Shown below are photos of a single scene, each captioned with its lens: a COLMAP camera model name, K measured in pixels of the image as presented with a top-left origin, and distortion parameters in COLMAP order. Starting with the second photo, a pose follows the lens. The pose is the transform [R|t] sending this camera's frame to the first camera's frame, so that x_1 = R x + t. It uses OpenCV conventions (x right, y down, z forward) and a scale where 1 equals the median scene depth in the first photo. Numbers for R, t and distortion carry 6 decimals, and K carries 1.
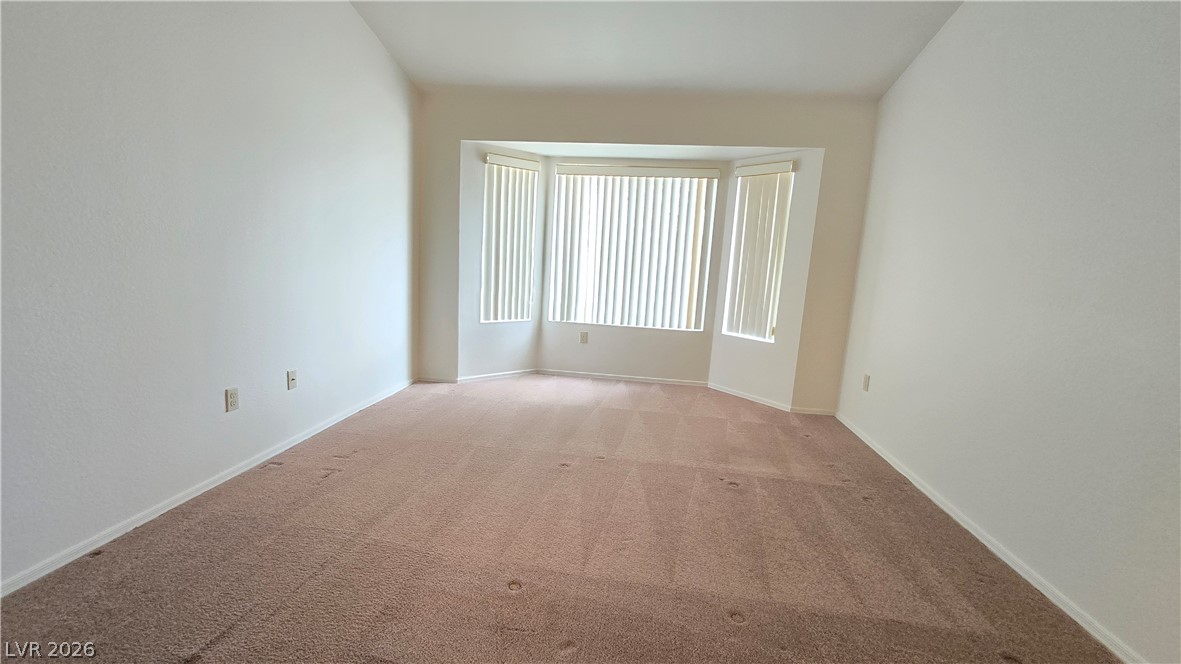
lens RADIAL K [[482.0, 0, 591.2], [0, 482.0, 332.6], [0, 0, 1]] dist [-0.002695, 0.001235]
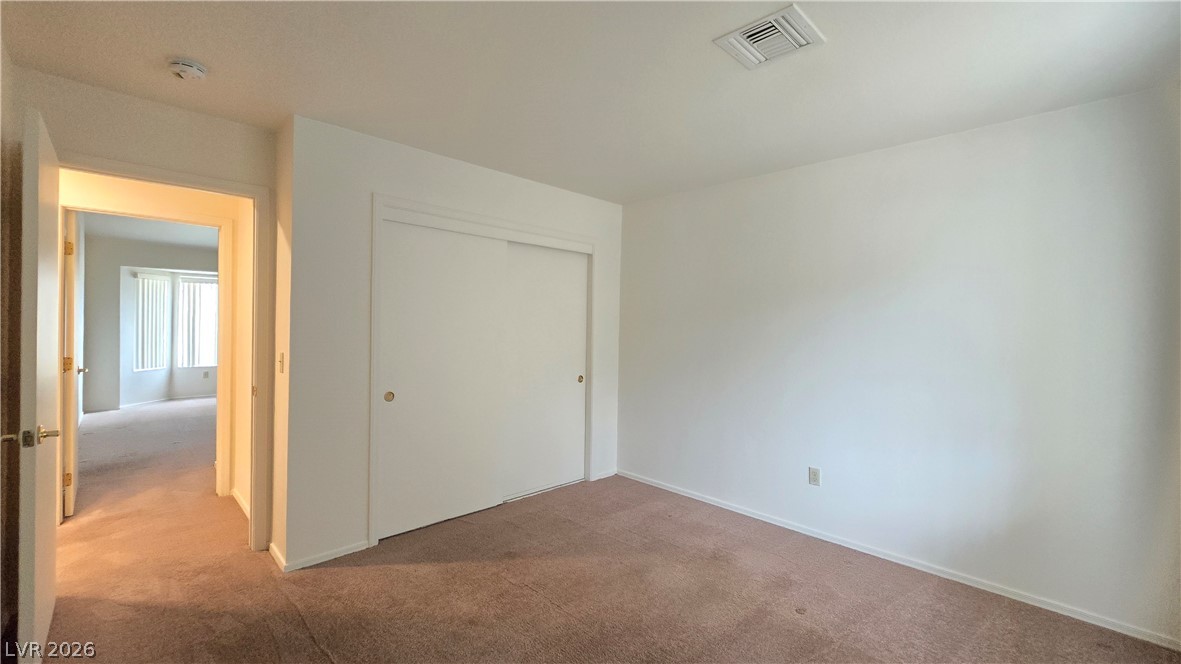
lens RADIAL K [[482.0, 0, 588.7], [0, 482.0, 318.8], [0, 0, 1]] dist [-0.002695, 0.001235]
pose [[0.628569, -0.042398, 0.776597, -0.525455], [0.158585, 0.984523, -0.074607, 0.174441], [-0.761414, 0.170052, 0.625564, -1.250648]]
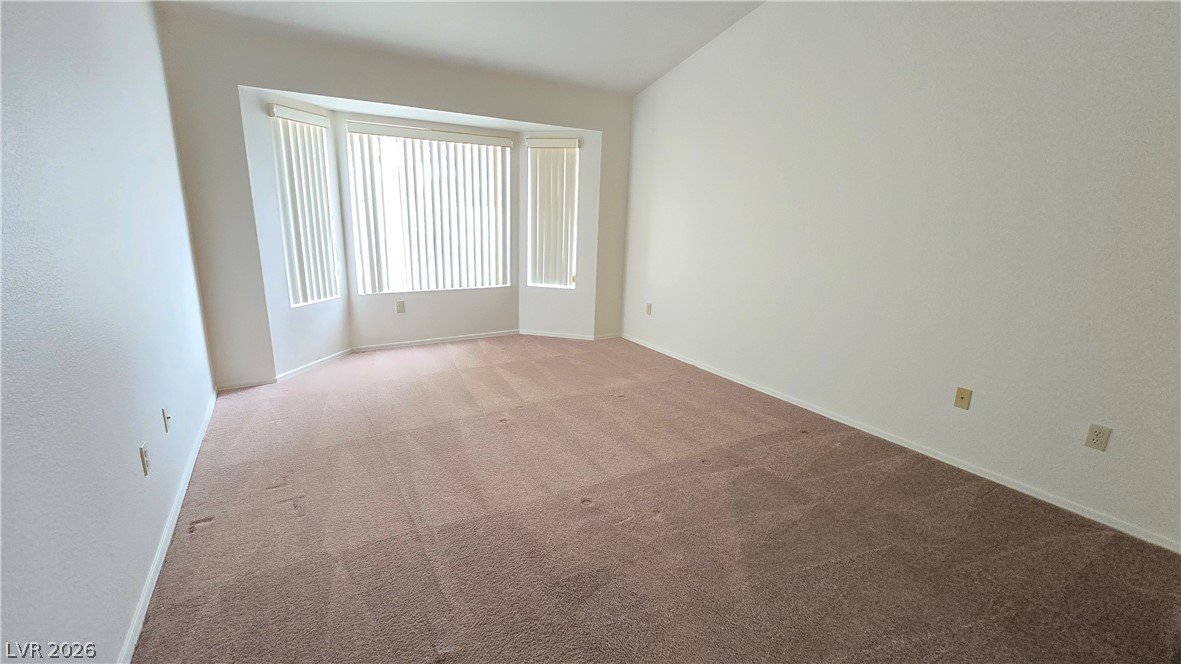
lens RADIAL K [[482.0, 0, 589.3], [0, 482.0, 327.3], [0, 0, 1]] dist [-0.002695, 0.001235]
pose [[0.777312, -0.174812, 0.604340, -0.343368], [0.109360, 0.983540, 0.143839, -0.051757], [-0.619538, -0.045717, 0.783635, -0.003600]]
